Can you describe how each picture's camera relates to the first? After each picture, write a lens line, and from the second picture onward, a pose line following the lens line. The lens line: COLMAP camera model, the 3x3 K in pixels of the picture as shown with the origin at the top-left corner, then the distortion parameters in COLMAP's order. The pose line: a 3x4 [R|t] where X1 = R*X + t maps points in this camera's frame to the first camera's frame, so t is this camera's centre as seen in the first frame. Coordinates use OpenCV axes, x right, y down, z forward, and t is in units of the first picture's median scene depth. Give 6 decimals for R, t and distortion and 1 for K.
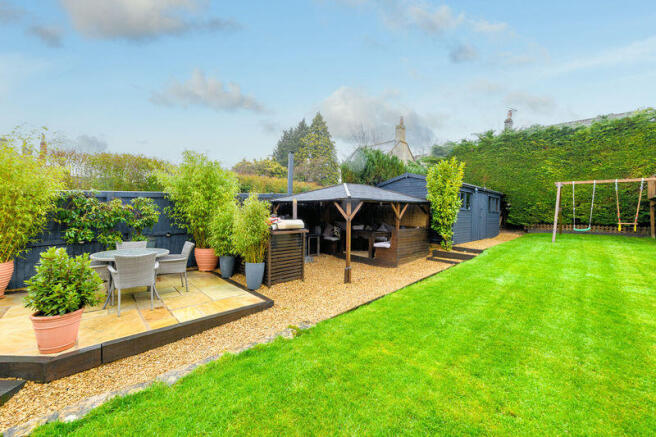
lens RADIAL K [[257.2, 0, 329.3], [0, 257.2, 217.7], [0, 0, 1]] dist [0.001113, -0.000139]
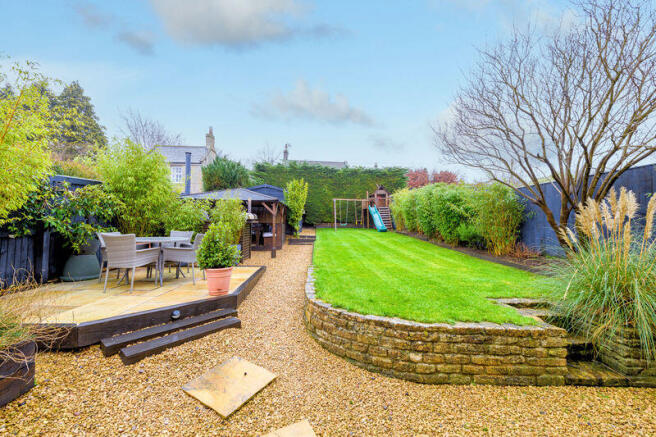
lens RADIAL K [[257.2, 0, 324.2], [0, 257.2, 219.2], [0, 0, 1]] dist [0.001113, -0.000139]
pose [[0.640302, 0.010383, 0.768053, -0.538773], [0.007569, 0.999775, -0.019826, 0.039916], [-0.768086, 0.018508, 0.640079, -0.095347]]
